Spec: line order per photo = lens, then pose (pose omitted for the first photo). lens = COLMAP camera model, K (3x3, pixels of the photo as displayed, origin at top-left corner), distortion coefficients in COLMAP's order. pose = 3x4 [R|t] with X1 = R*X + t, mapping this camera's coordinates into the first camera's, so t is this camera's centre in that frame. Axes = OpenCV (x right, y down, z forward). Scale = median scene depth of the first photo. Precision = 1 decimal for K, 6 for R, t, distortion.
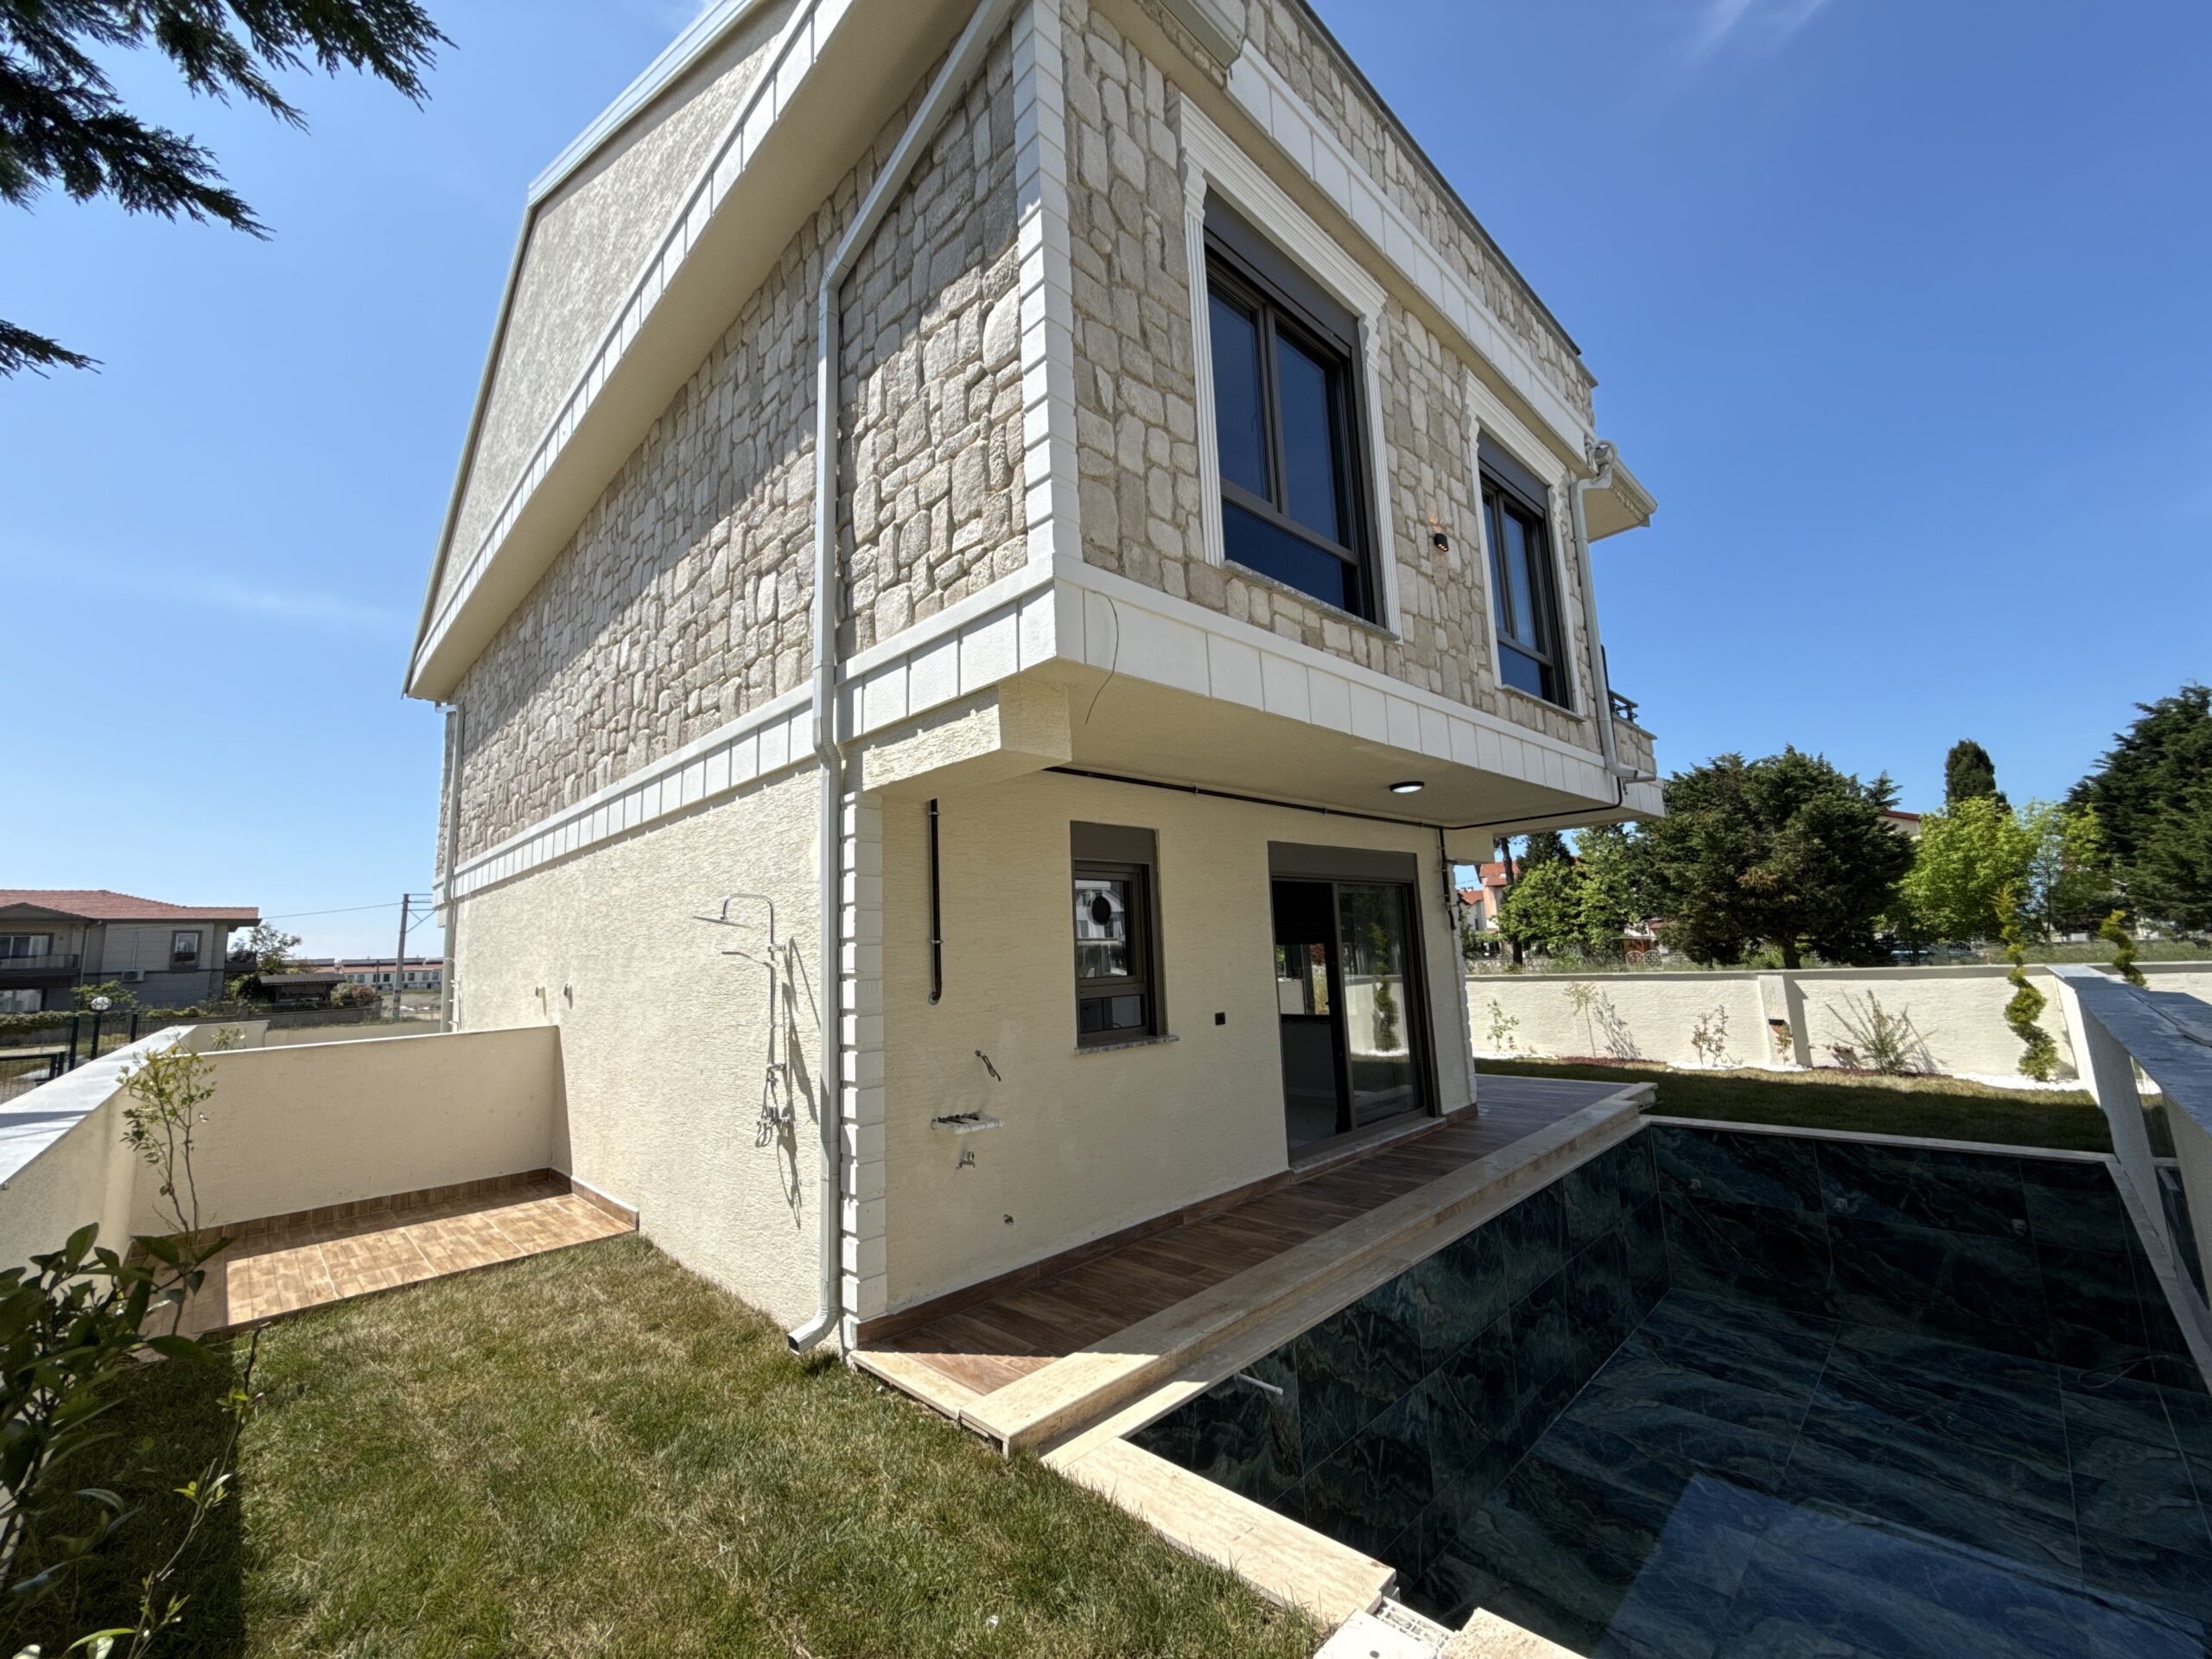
lens RADIAL K [[880.9, 0, 1104.5], [0, 880.9, 828.6], [0, 0, 1]] dist [0.000451, -0.000021]
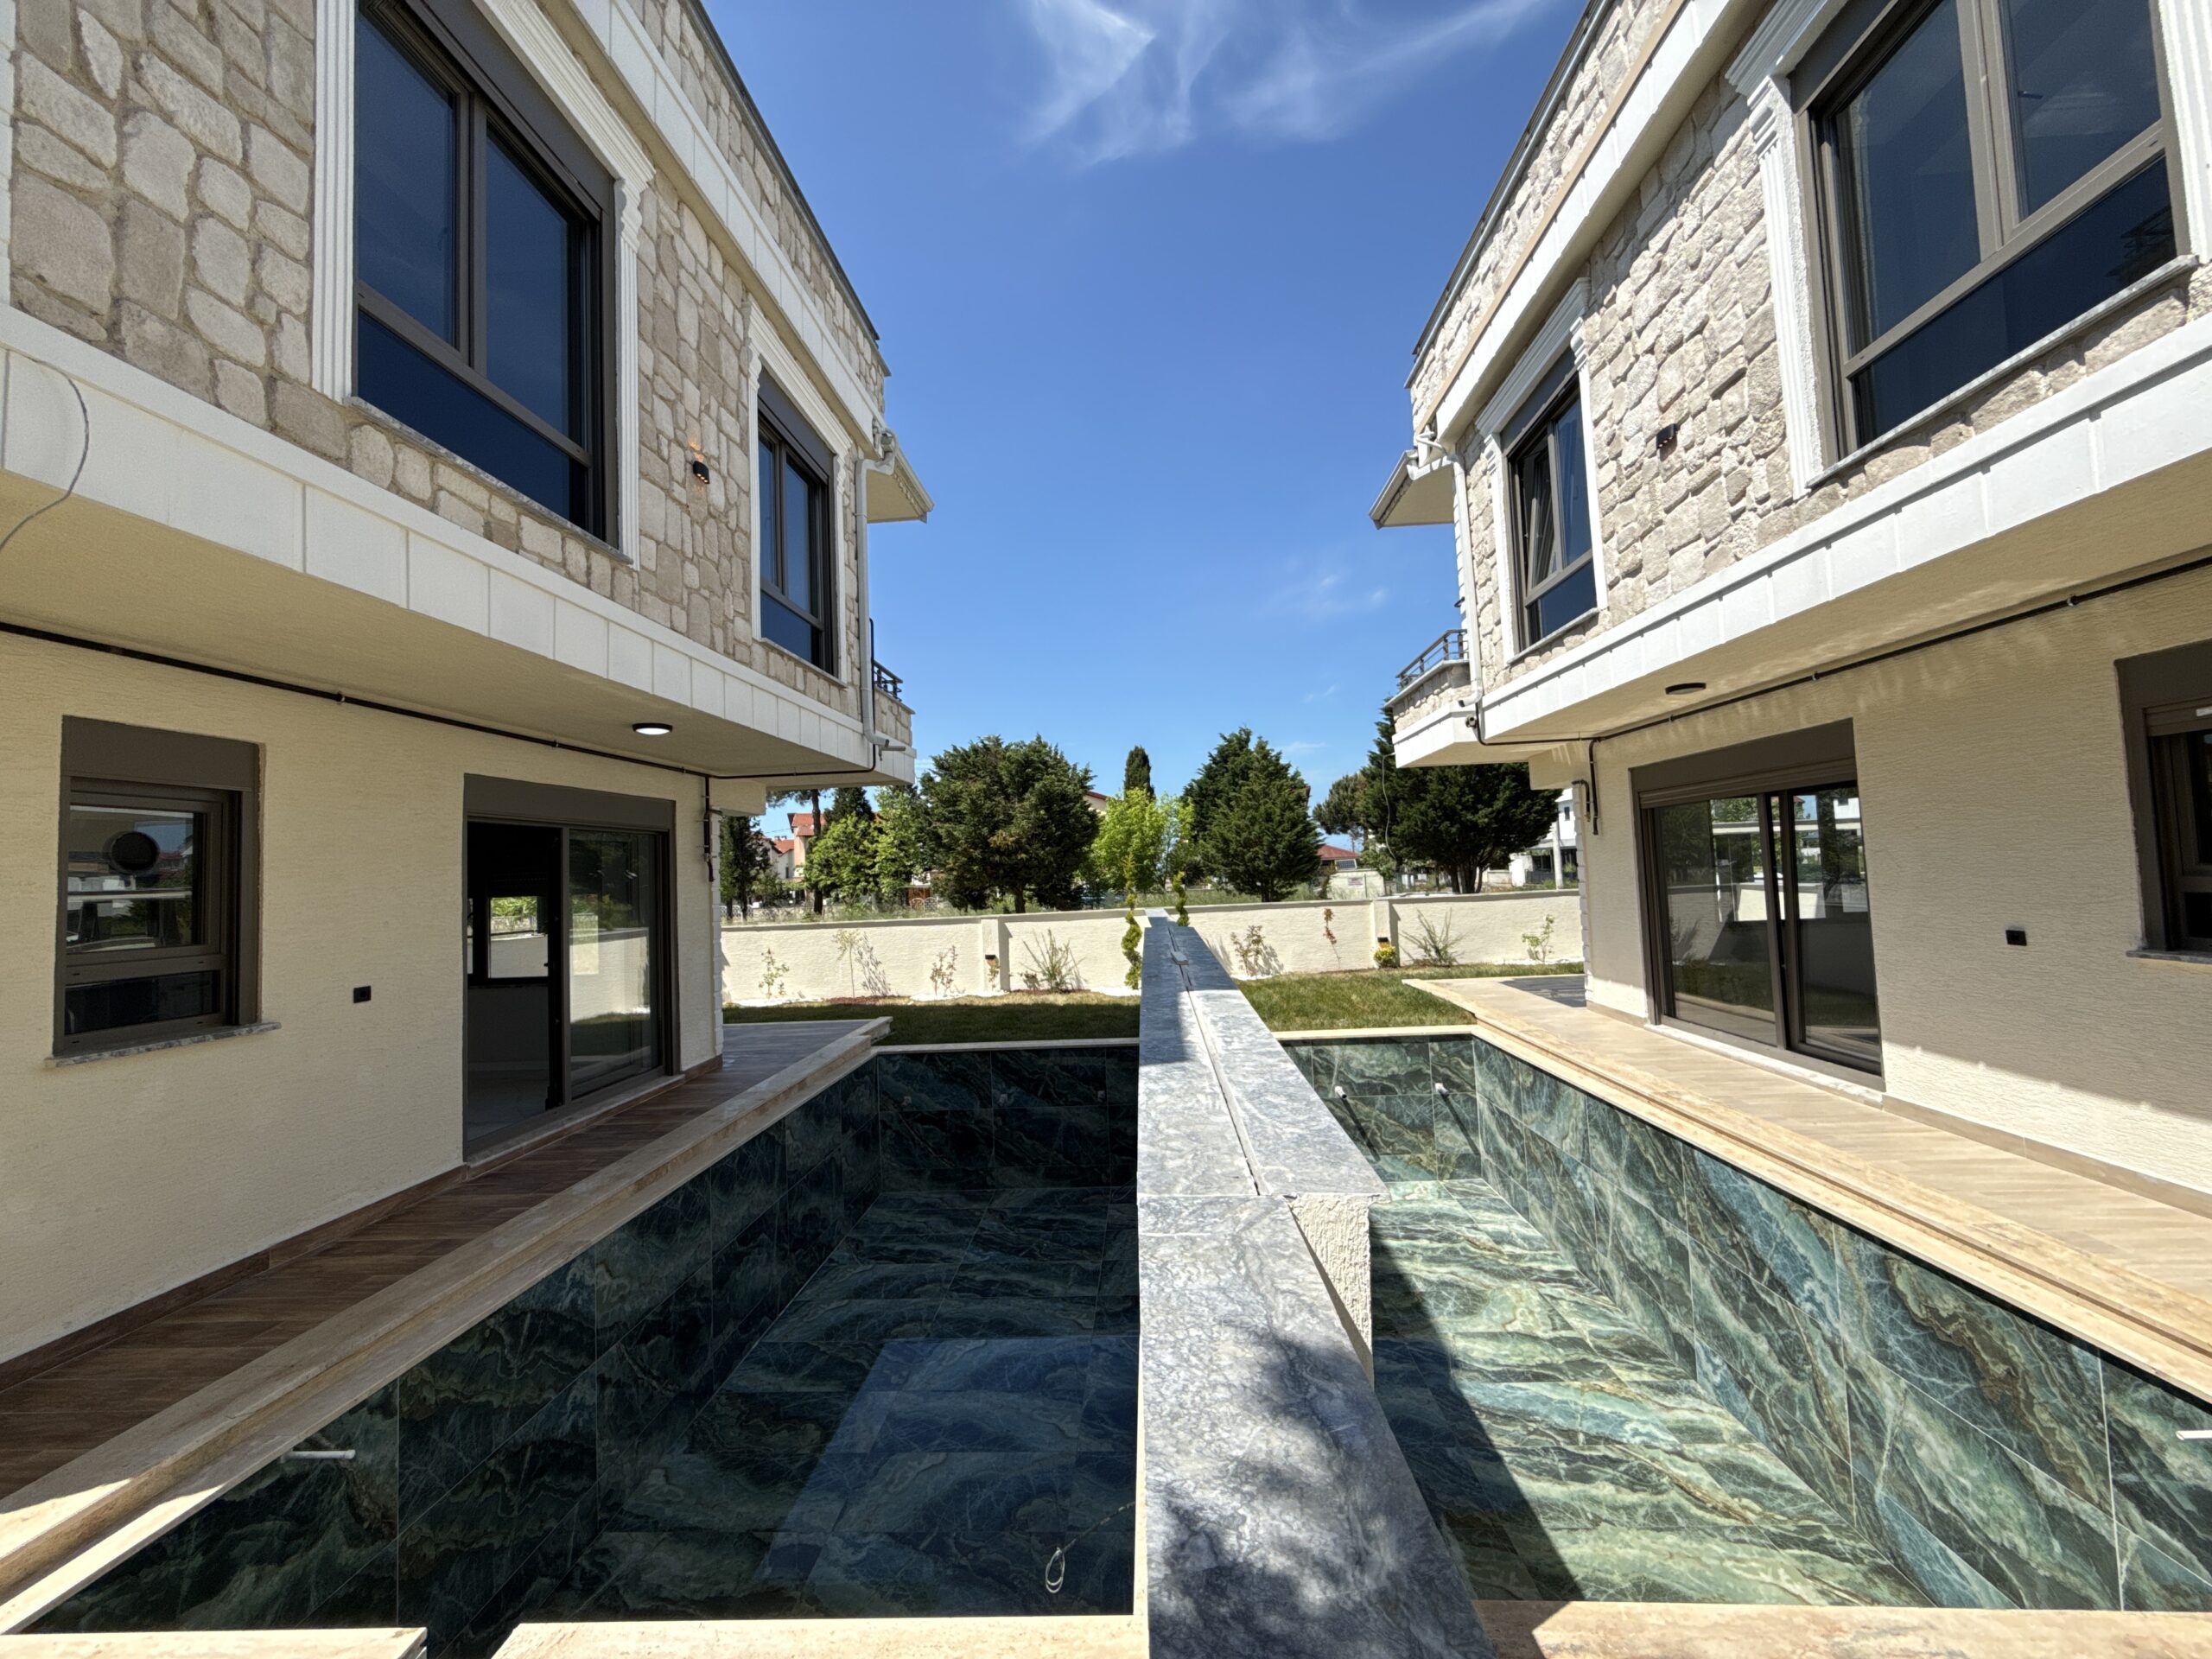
lens RADIAL K [[880.9, 0, 1106.0], [0, 880.9, 828.9], [0, 0, 1]] dist [0.000451, -0.000021]
pose [[0.738040, 0.047943, 0.673052, 0.064885], [-0.088026, 0.995789, 0.025594, -0.006849], [-0.668991, -0.078135, 0.739153, -0.007955]]
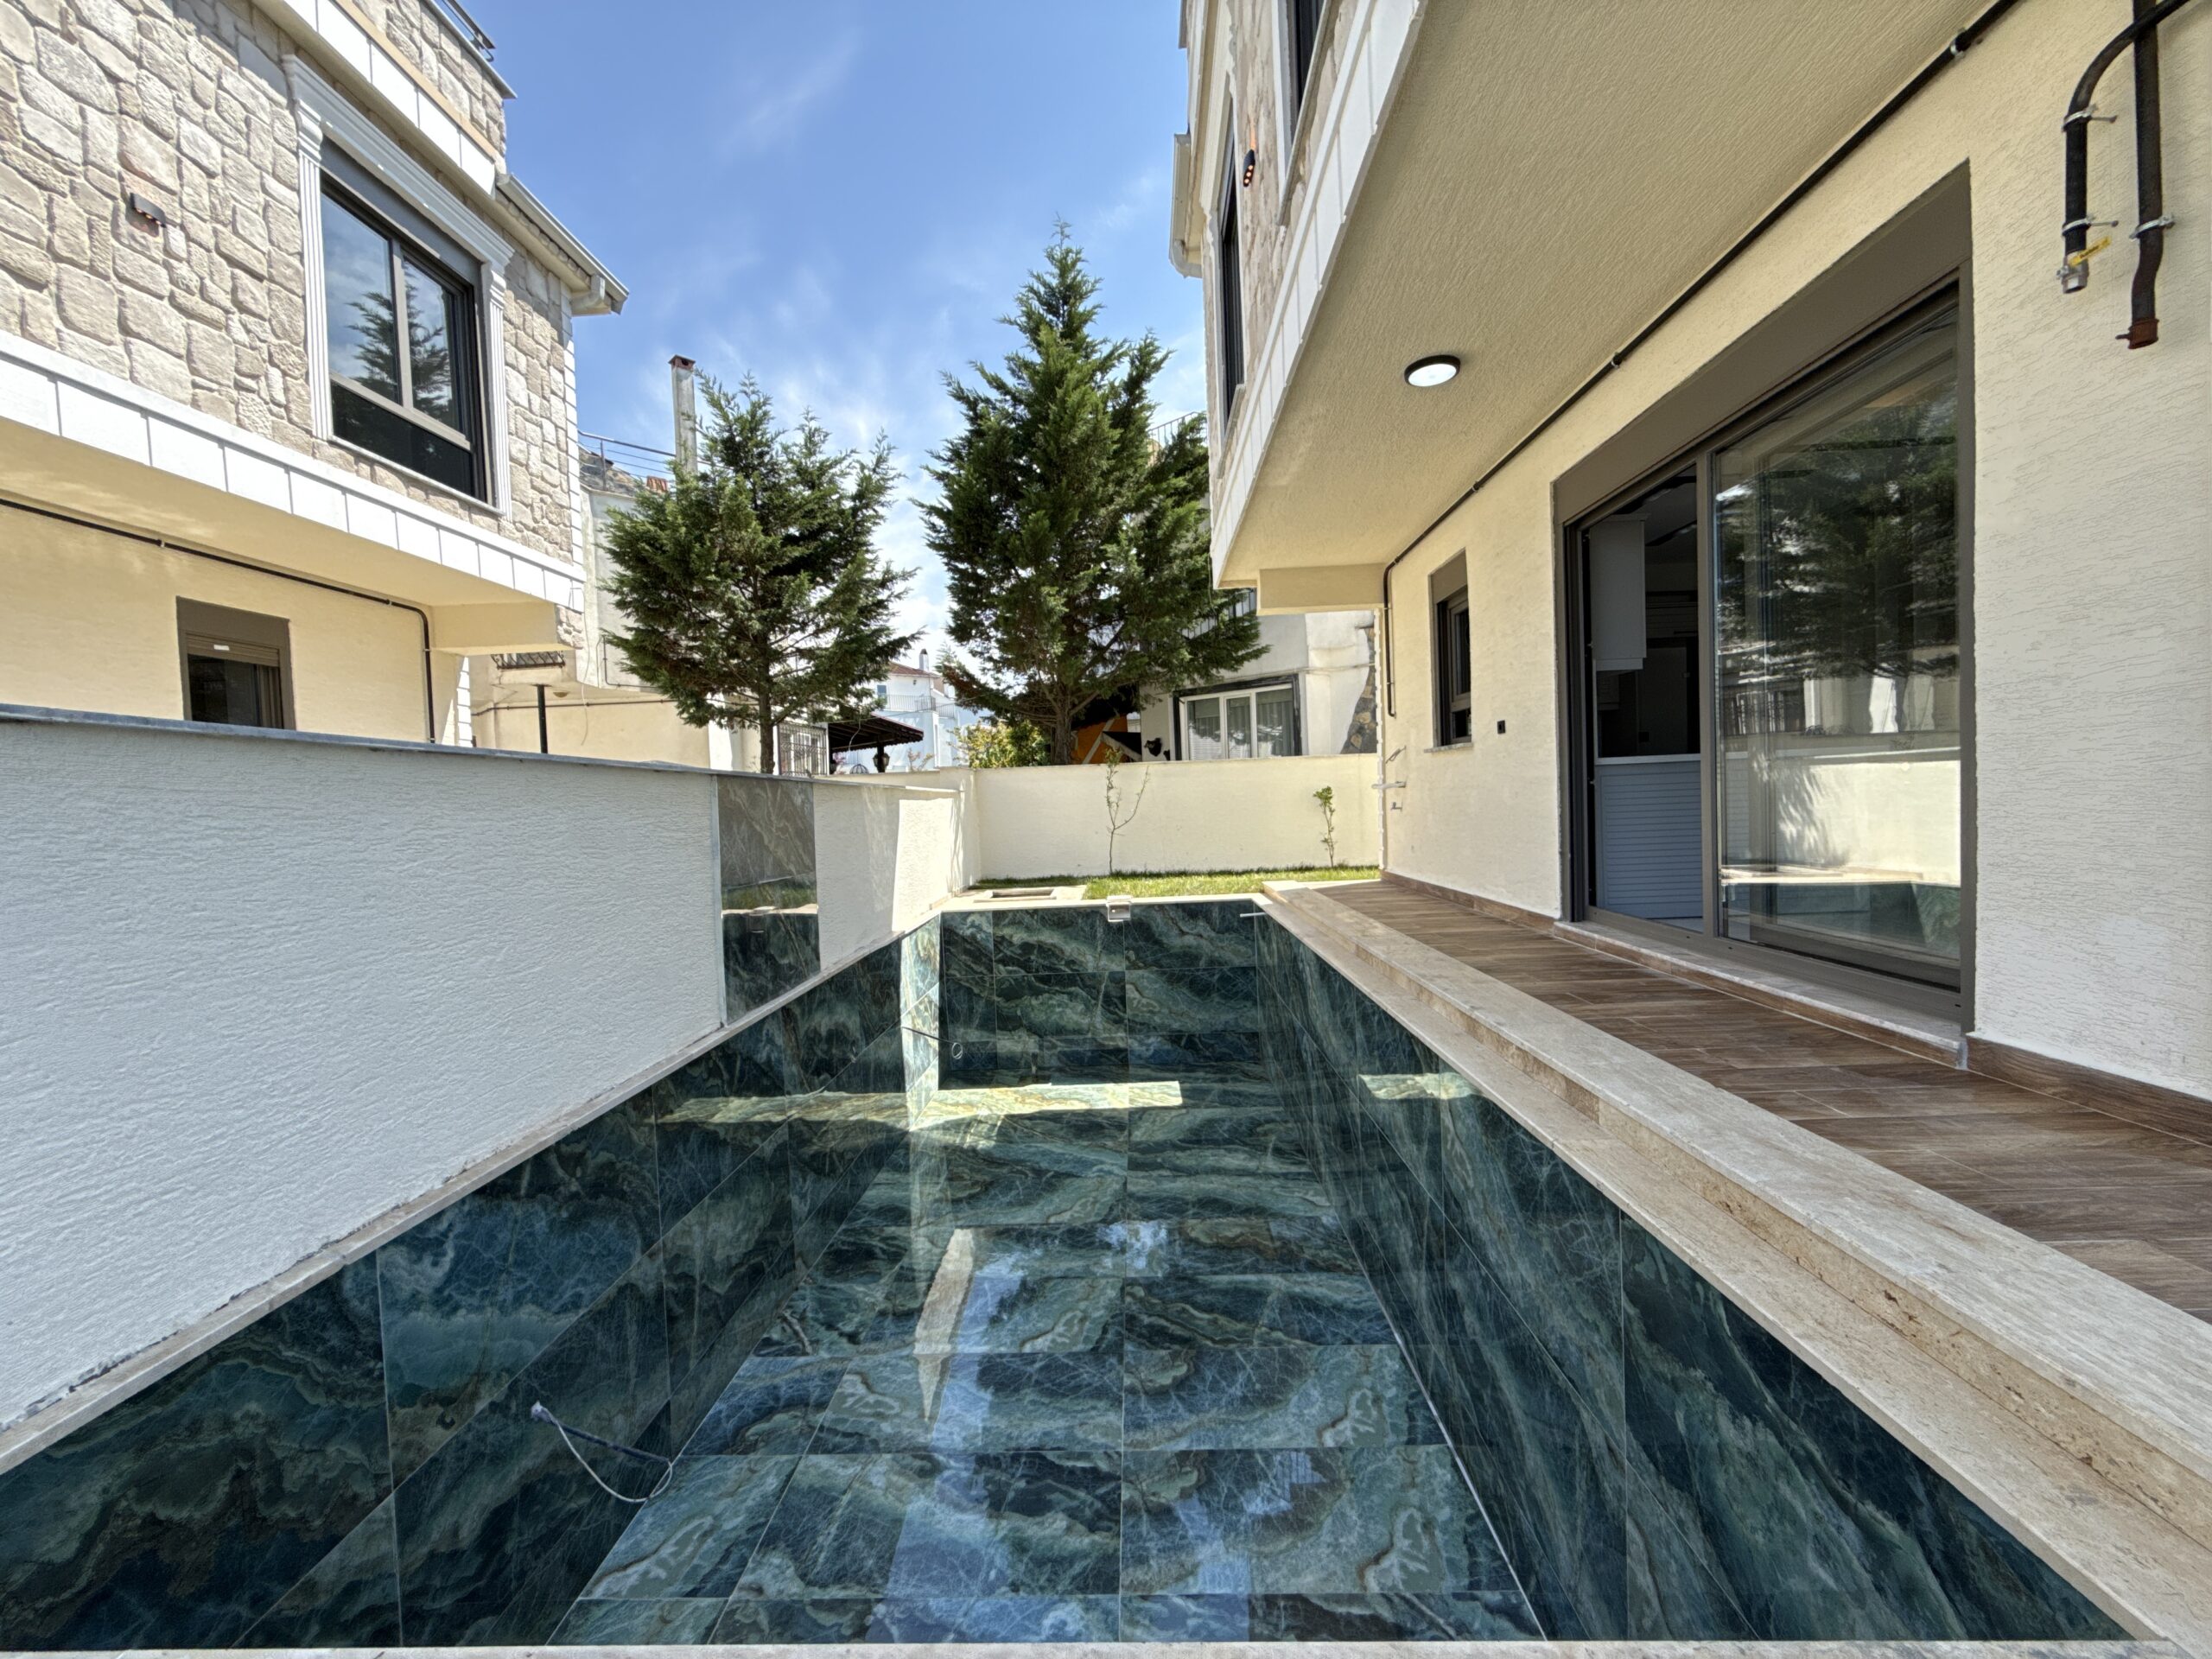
lens RADIAL K [[880.9, 0, 1104.4], [0, 880.9, 826.6], [0, 0, 1]] dist [0.000451, -0.000021]
pose [[-0.719523, 0.095369, -0.687889, 0.824174], [0.170212, 0.984531, -0.041545, 0.219143], [0.673286, -0.146980, -0.724626, 1.052899]]
